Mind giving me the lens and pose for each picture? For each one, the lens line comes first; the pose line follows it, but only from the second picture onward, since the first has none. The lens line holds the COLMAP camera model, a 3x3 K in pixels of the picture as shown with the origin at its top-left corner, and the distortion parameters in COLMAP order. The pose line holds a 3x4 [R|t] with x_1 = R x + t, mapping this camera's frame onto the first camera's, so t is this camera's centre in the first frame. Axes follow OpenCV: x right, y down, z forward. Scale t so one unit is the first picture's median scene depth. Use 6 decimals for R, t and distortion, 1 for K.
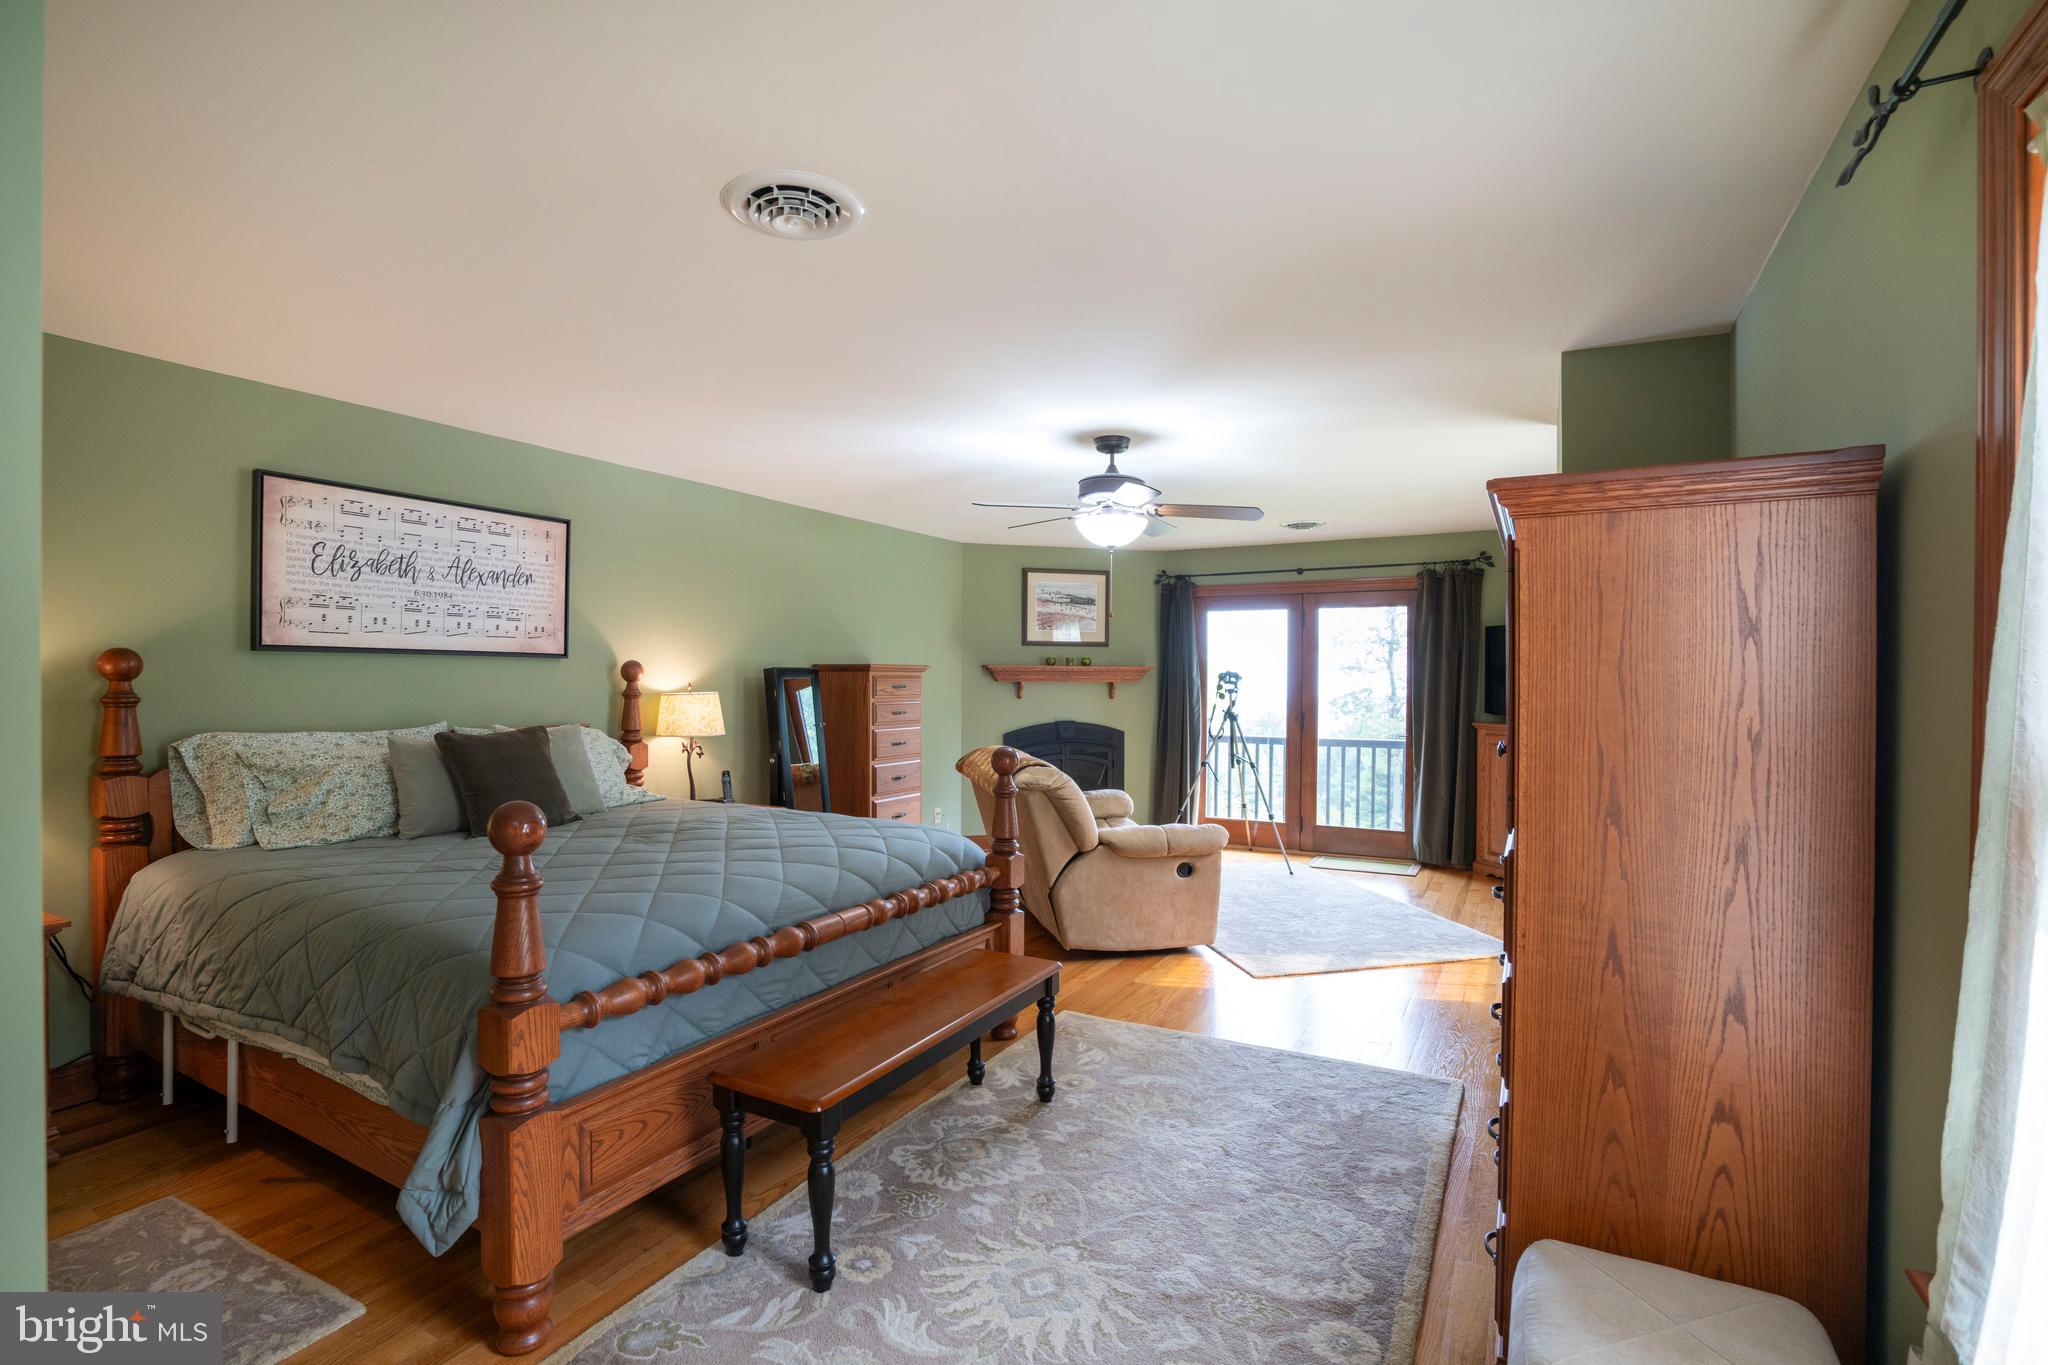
lens RADIAL K [[940.0, 0, 1024.0], [0, 940.0, 682.5], [0, 0, 1]] dist [-0.067267, 0.026321]
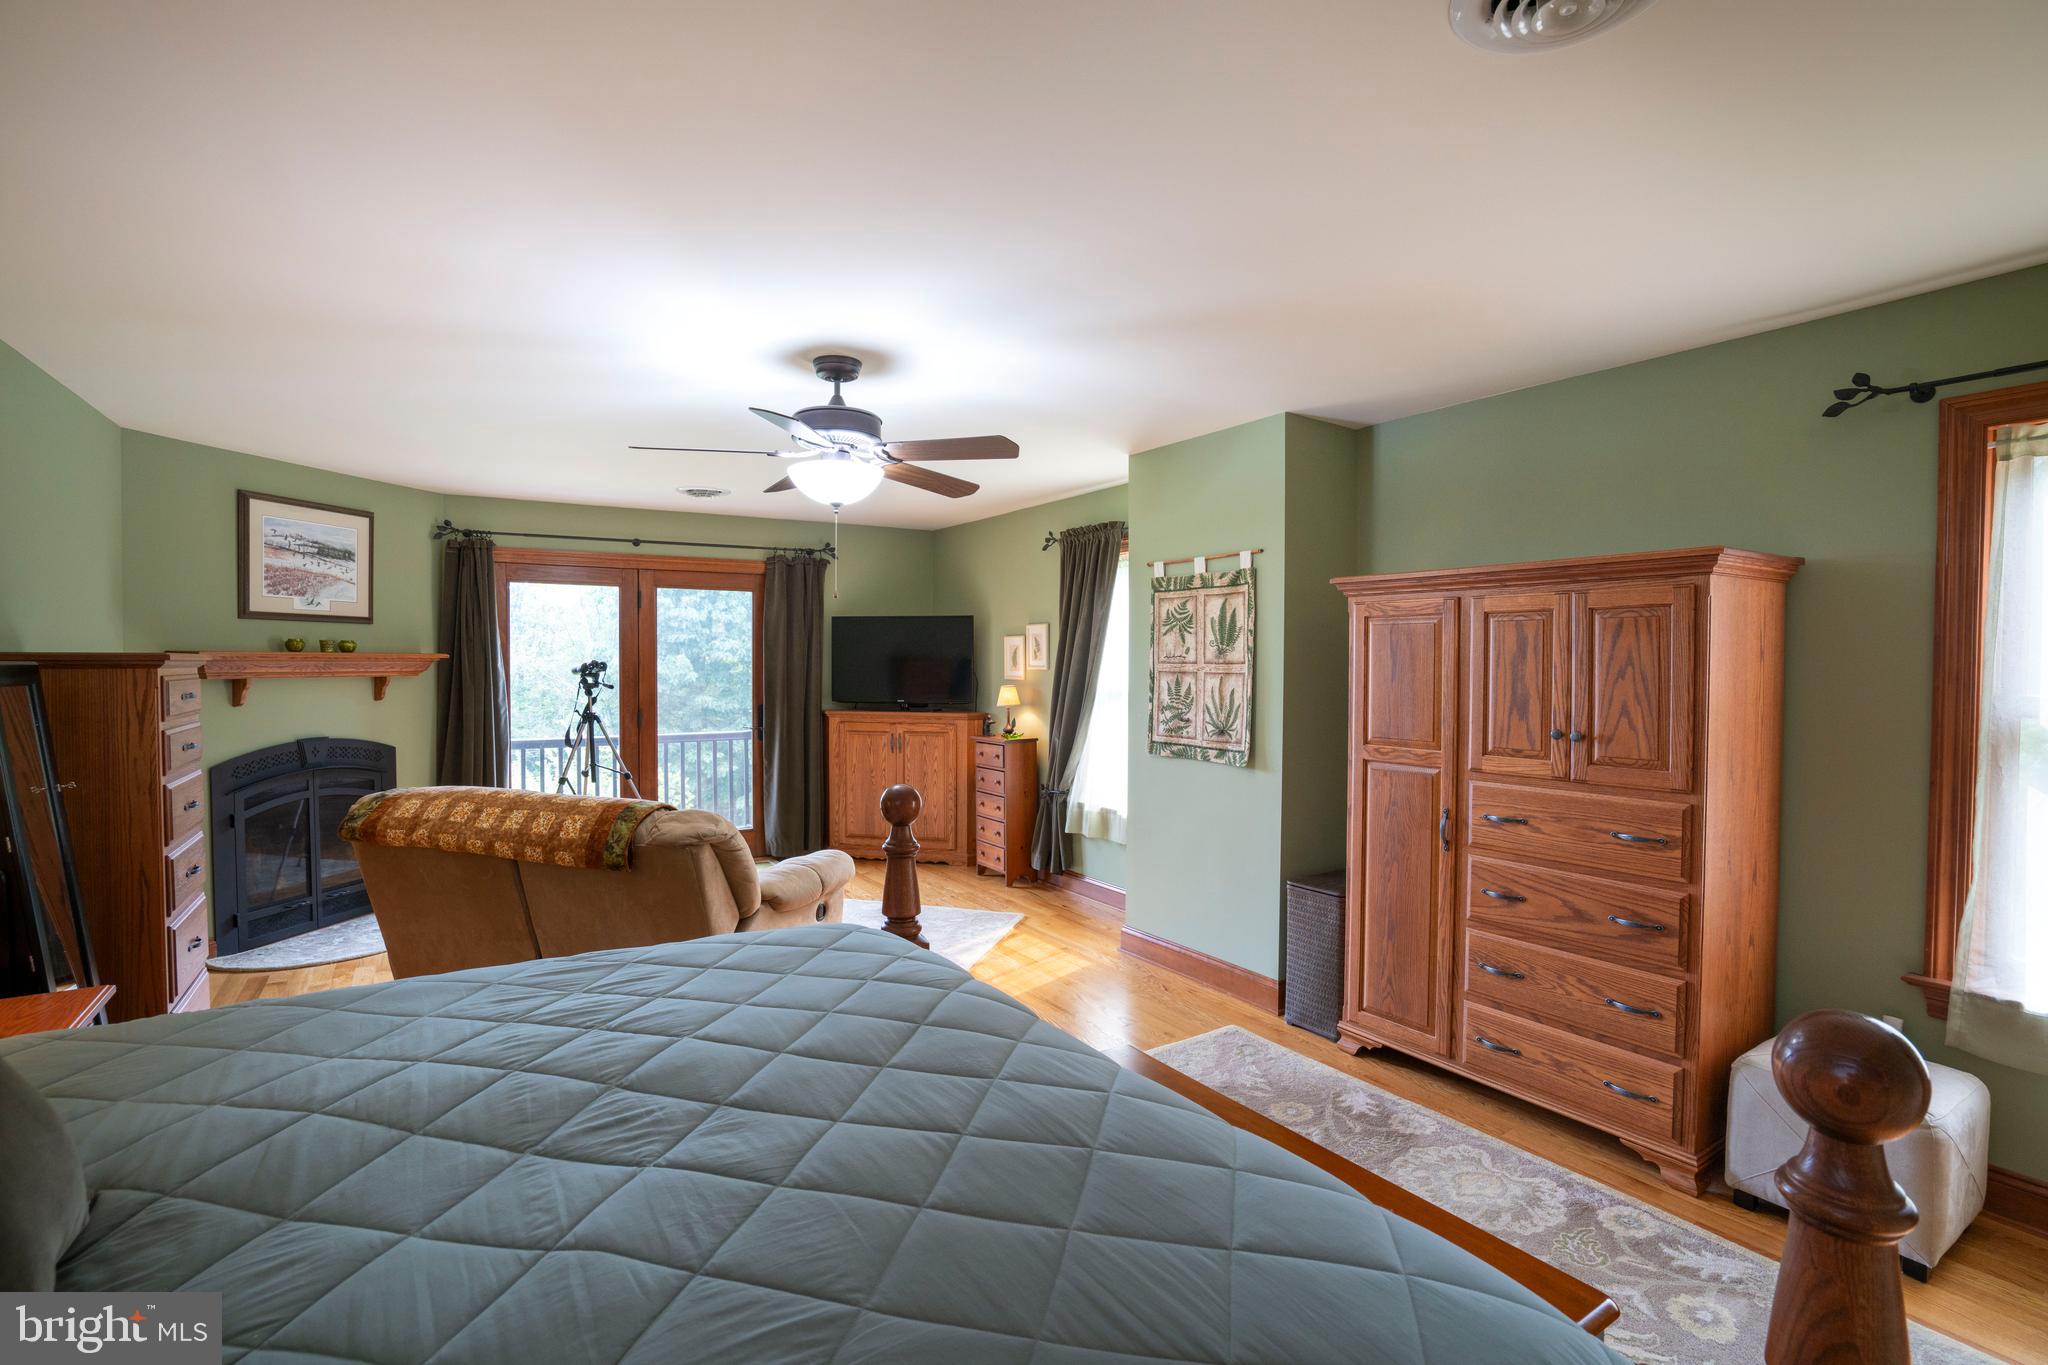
lens RADIAL K [[940.0, 0, 1024.0], [0, 940.0, 682.5], [0, 0, 1]] dist [-0.067267, 0.026321]
pose [[0.480615, -0.022887, 0.876633, -0.271664], [0.003586, 0.999702, 0.024134, -0.010410], [-0.876924, -0.008456, 0.480554, 0.276600]]
